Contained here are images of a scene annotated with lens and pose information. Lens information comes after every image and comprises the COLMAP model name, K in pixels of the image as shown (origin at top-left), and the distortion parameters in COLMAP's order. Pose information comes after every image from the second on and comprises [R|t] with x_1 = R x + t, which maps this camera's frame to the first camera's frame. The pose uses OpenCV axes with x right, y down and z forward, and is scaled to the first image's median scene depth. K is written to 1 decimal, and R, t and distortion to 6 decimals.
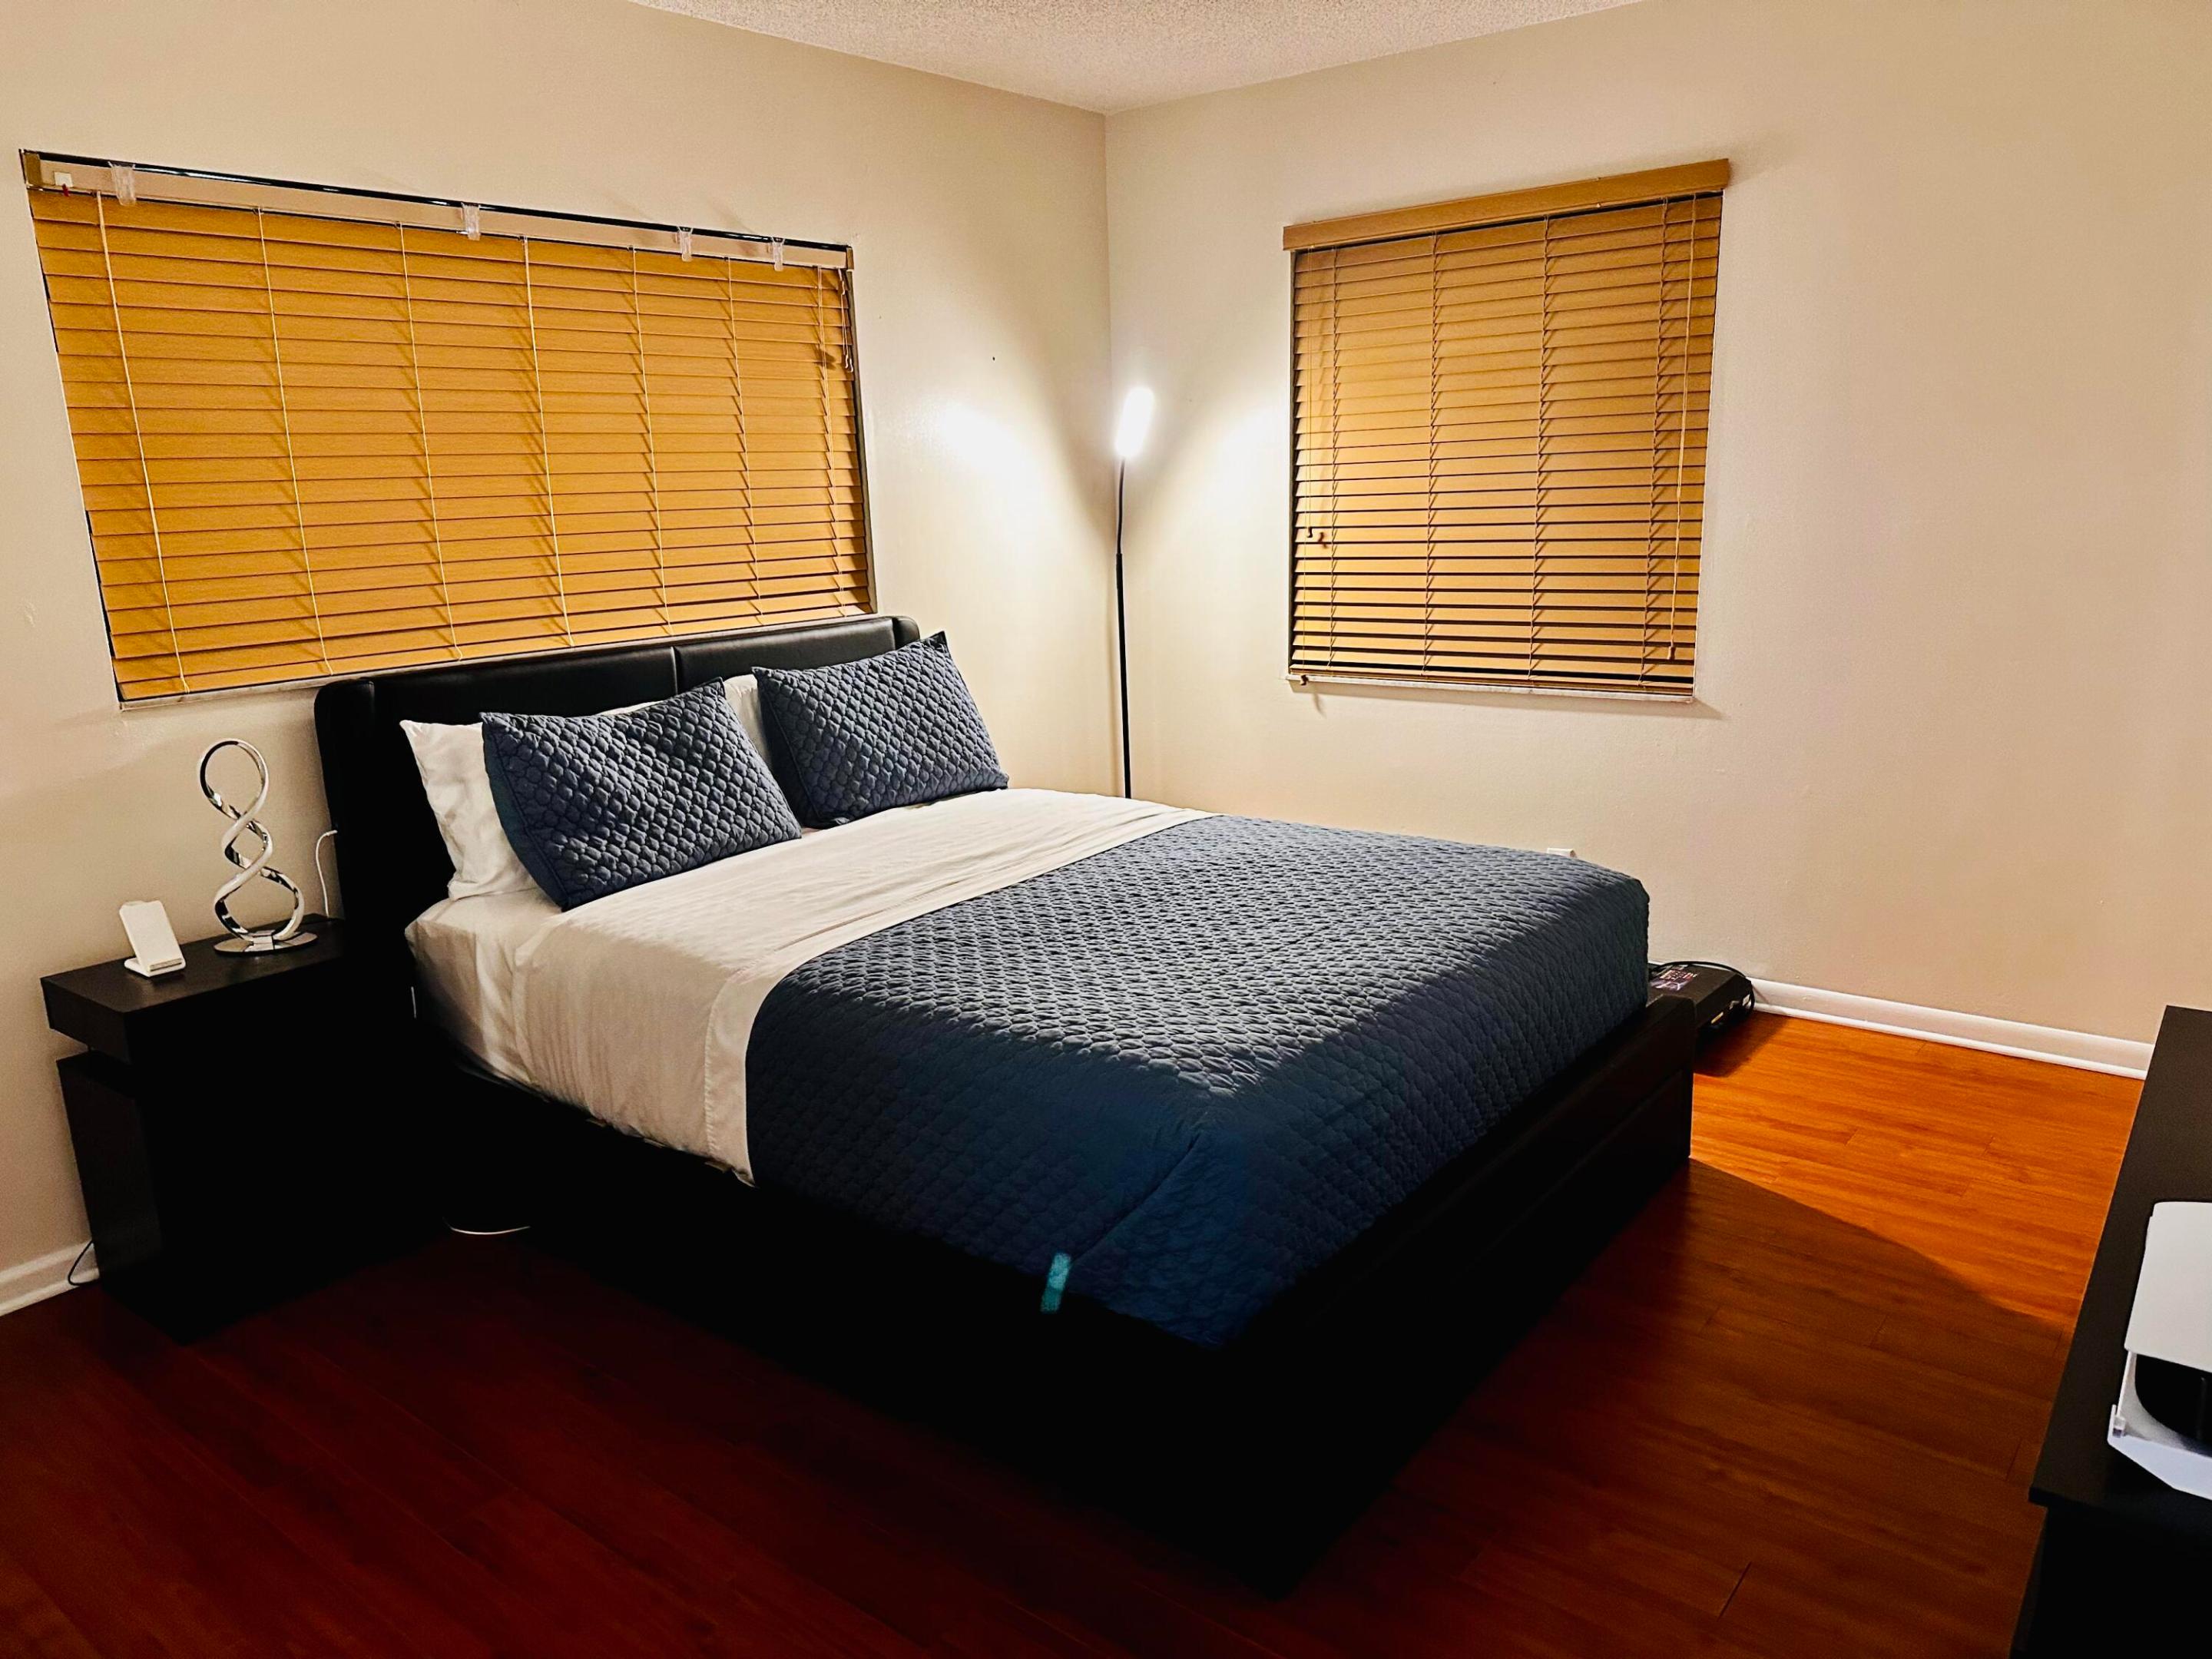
lens RADIAL K [[1551.6, 0, 1103.3], [0, 1551.6, 830.1], [0, 0, 1]] dist [-0.010134, -0.006399]
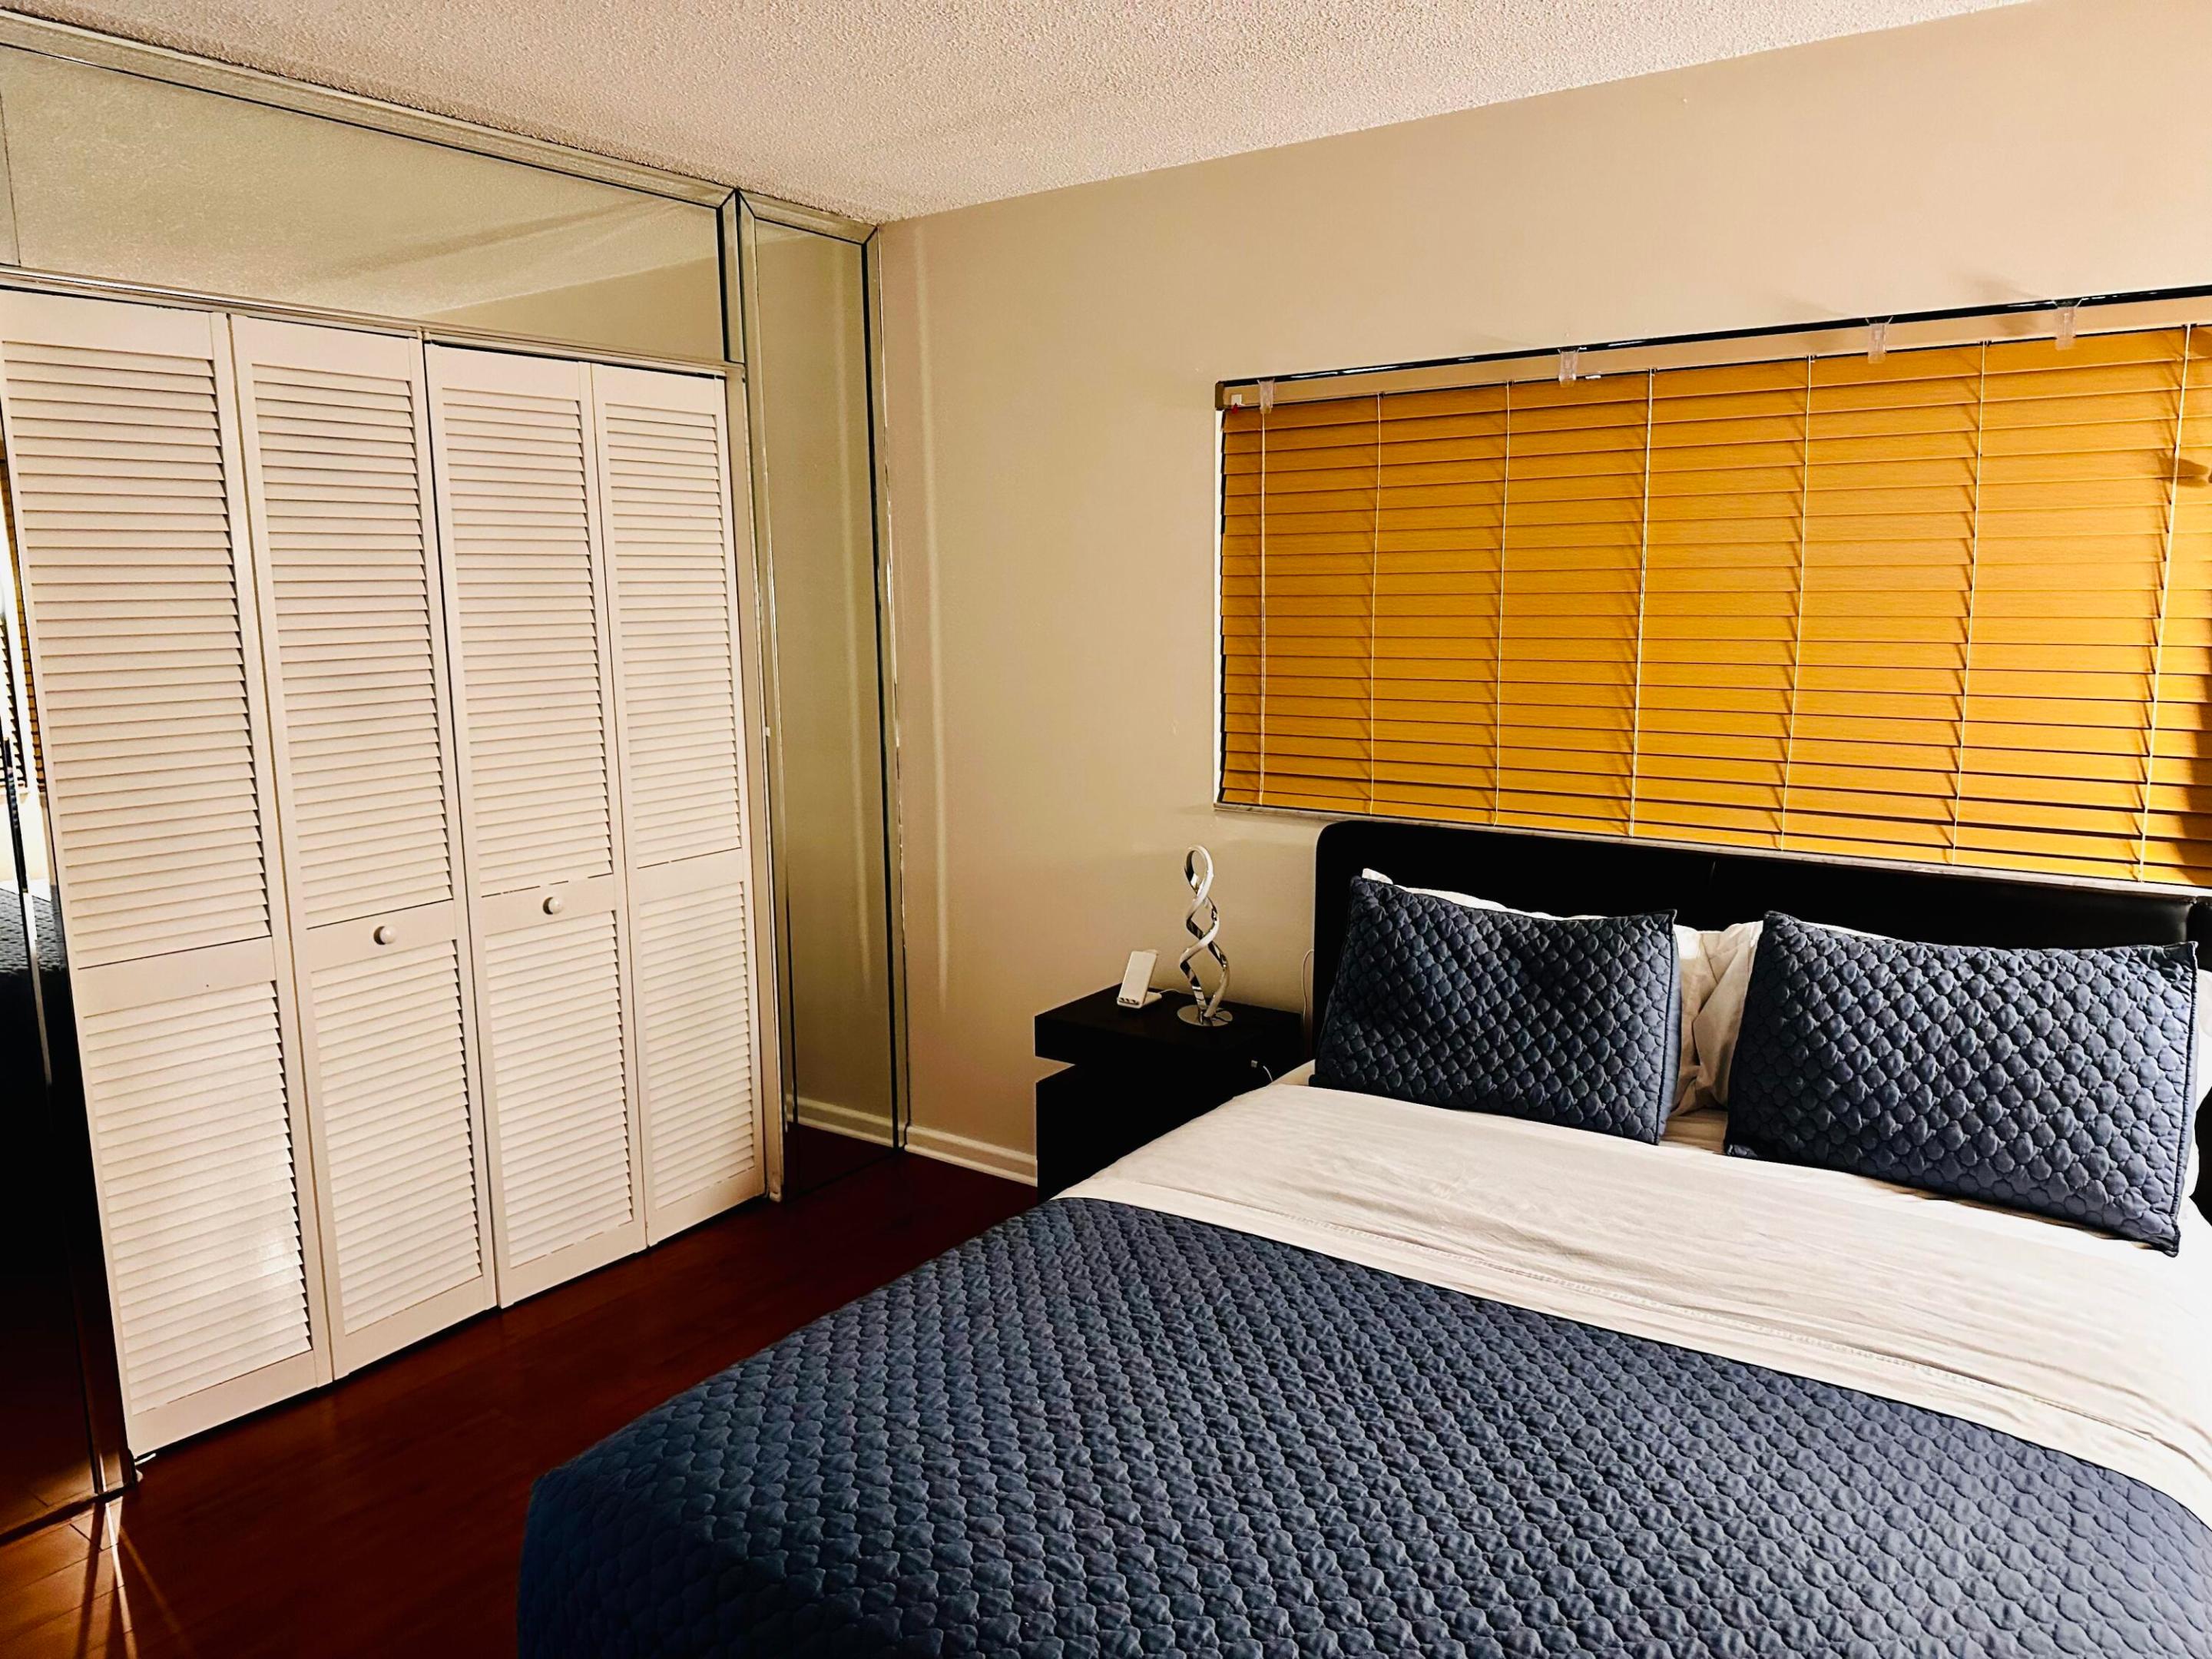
lens RADIAL K [[1551.6, 0, 1103.8], [0, 1551.6, 830.6], [0, 0, 1]] dist [-0.010134, -0.006399]
pose [[0.044829, 0.185689, -0.981585, 0.516078], [-0.211686, 0.962026, 0.172321, -0.219649], [0.976309, 0.200063, 0.082434, 0.678996]]
